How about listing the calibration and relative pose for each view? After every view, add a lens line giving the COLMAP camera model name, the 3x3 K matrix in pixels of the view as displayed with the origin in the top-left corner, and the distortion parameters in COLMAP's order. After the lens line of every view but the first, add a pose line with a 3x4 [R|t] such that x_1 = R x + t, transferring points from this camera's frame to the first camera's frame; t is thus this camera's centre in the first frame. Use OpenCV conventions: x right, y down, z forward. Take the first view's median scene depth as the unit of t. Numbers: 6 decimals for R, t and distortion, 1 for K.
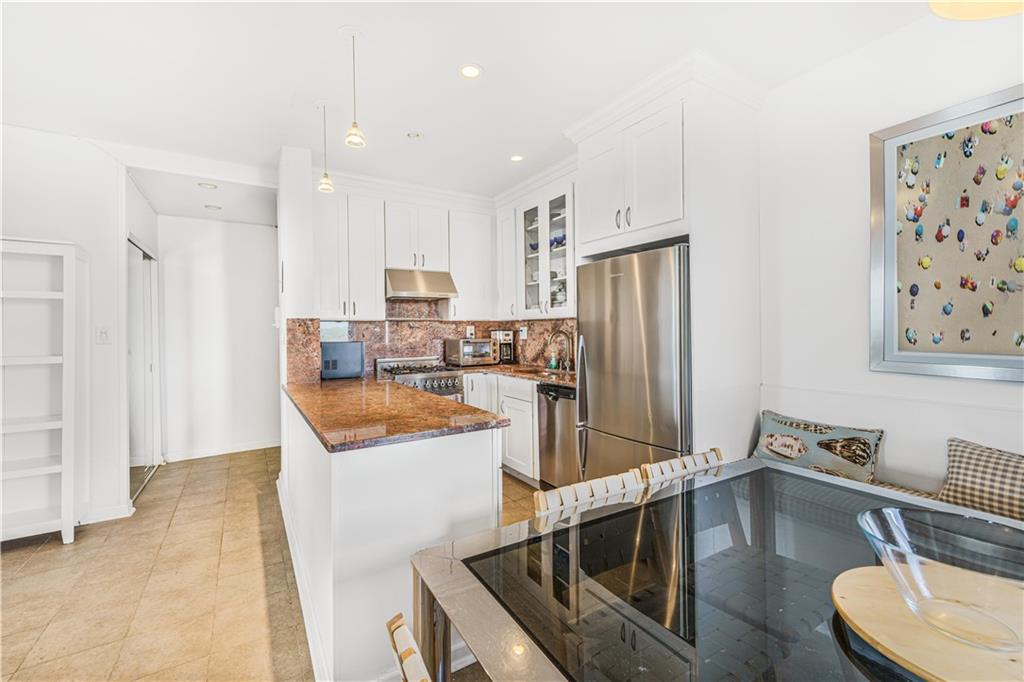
lens RADIAL K [[426.1, 0, 504.1], [0, 426.1, 337.2], [0, 0, 1]] dist [0.001537, -0.000144]
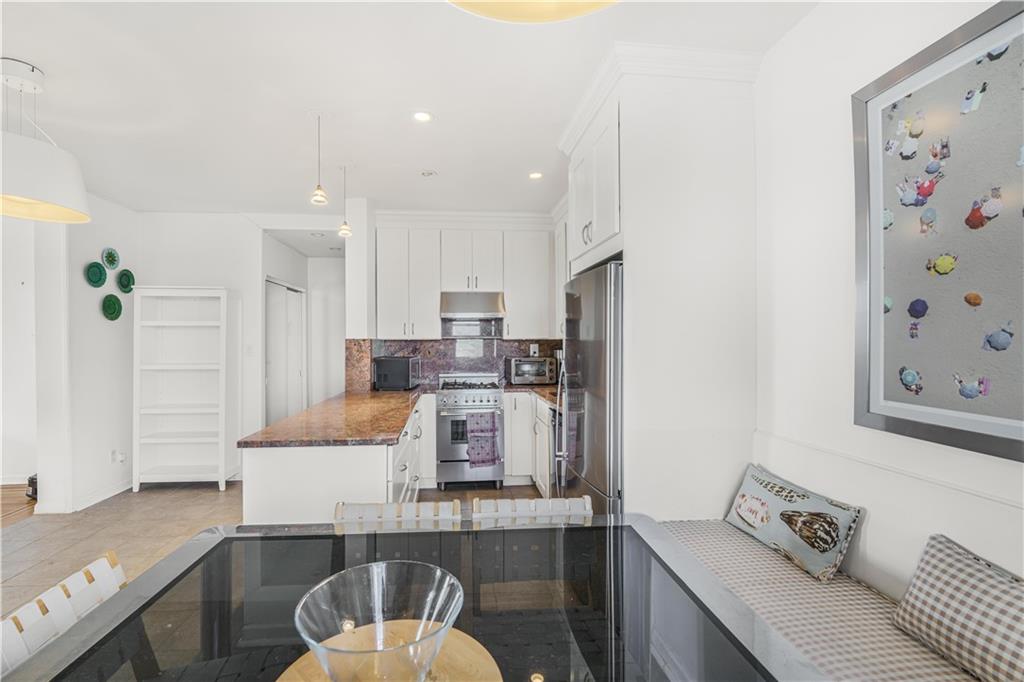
lens RADIAL K [[443.5, 0, 487.3], [0, 443.5, 345.5], [0, 0, 1]] dist [-0.000655, 0.000001]
pose [[0.896704, 0.009860, -0.442520, 0.438681], [-0.013172, 0.999904, -0.004413, -0.026931], [0.442434, 0.009786, 0.896748, 0.046047]]
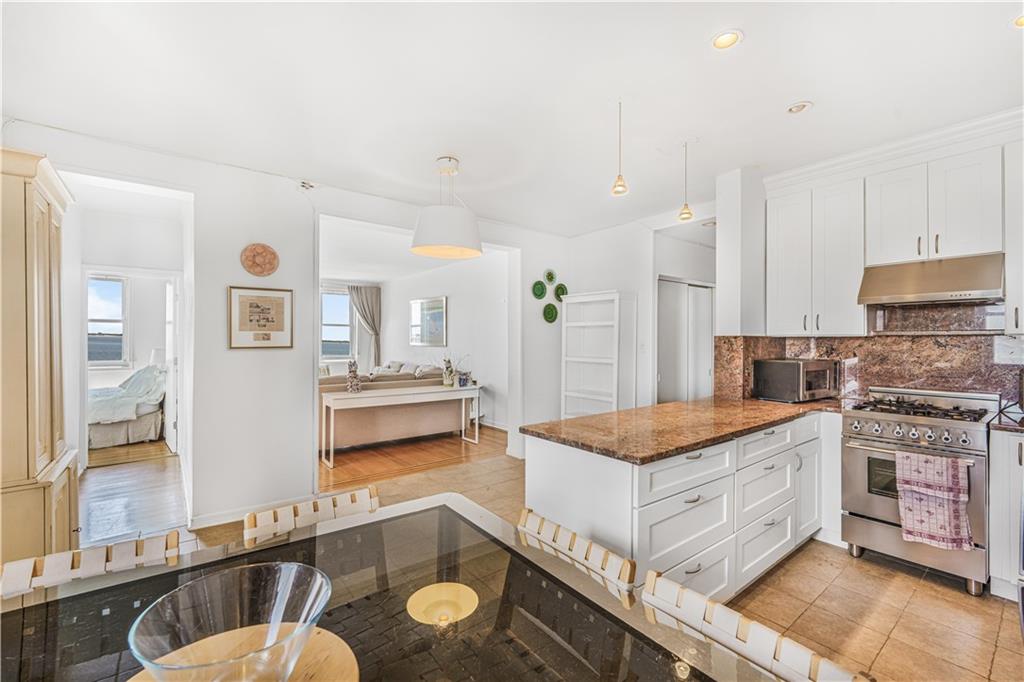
lens RADIAL K [[426.1, 0, 504.1], [0, 426.1, 337.2], [0, 0, 1]] dist [0.001537, -0.000144]
pose [[0.118462, 0.001705, -0.992957, 0.520421], [-0.020883, 0.999782, -0.000775, -0.031029], [0.992739, 0.020828, 0.118471, 0.367968]]
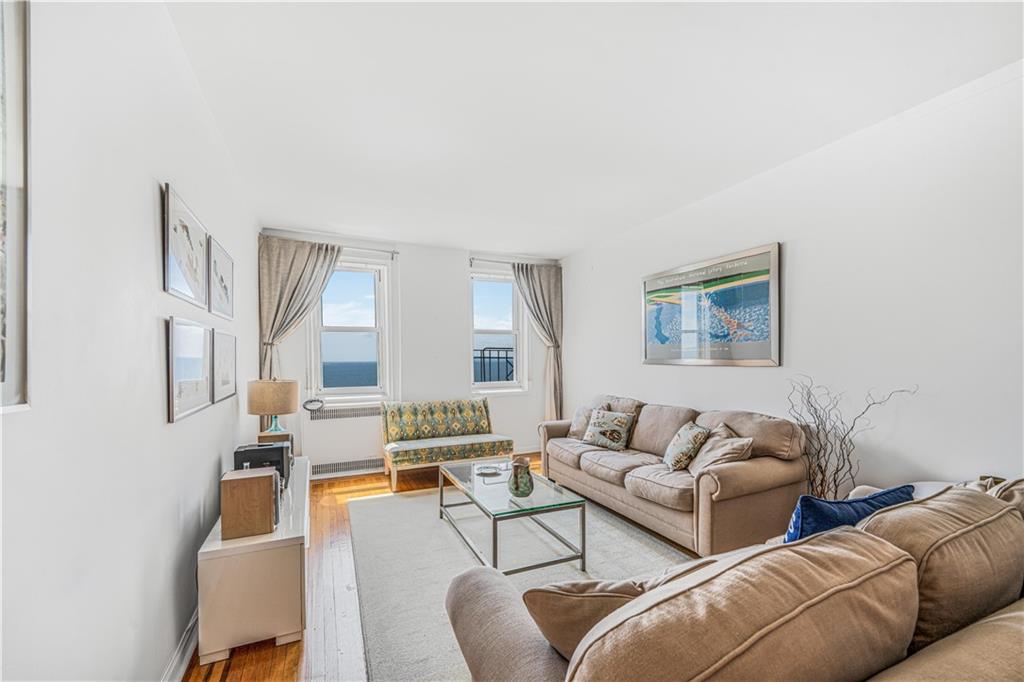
lens RADIAL K [[419.3, 0, 514.4], [0, 419.3, 362.6], [0, 0, 1]] dist [0.002311, 0.000010]
pose [[-0.107511, 0.016573, -0.994066, -1.093182], [-0.005853, 0.999833, 0.017302, 0.010643], [0.994187, 0.007678, -0.107396, -0.265019]]
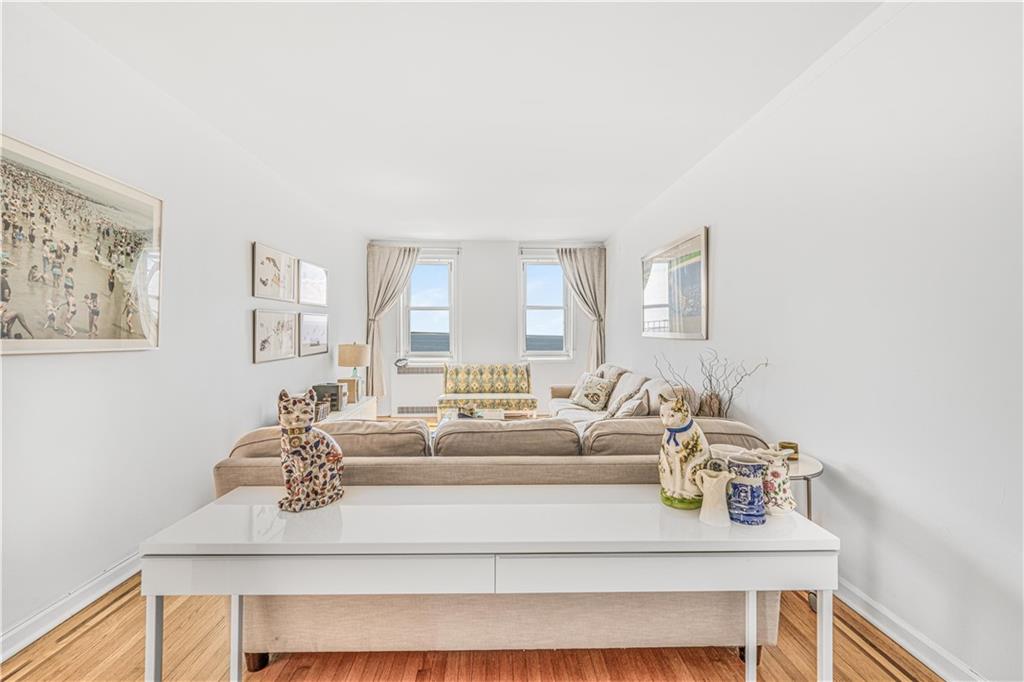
lens RADIAL K [[414.7, 0, 513.2], [0, 414.7, 330.6], [0, 0, 1]] dist [-0.000370, -0.000073]
pose [[-0.482023, 0.006670, -0.876133, -0.960172], [-0.008515, 0.999888, 0.012297, -0.002033], [0.876117, 0.013388, -0.481912, 0.407825]]
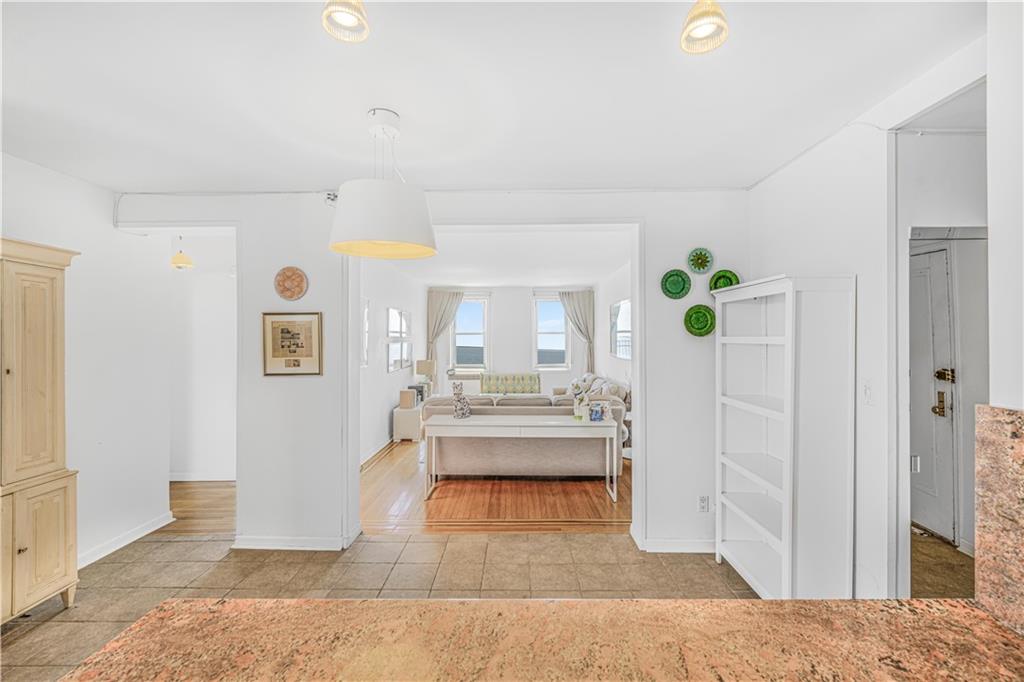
lens RADIAL K [[421.7, 0, 512.0], [0, 421.7, 341.0], [0, 0, 1]] dist [-0.000051, -0.000142]
pose [[-0.520716, 0.011851, -0.853648, -0.063833], [-0.006725, 0.999816, 0.017982, -0.101276], [0.853703, 0.015104, -0.520541, 0.921155]]
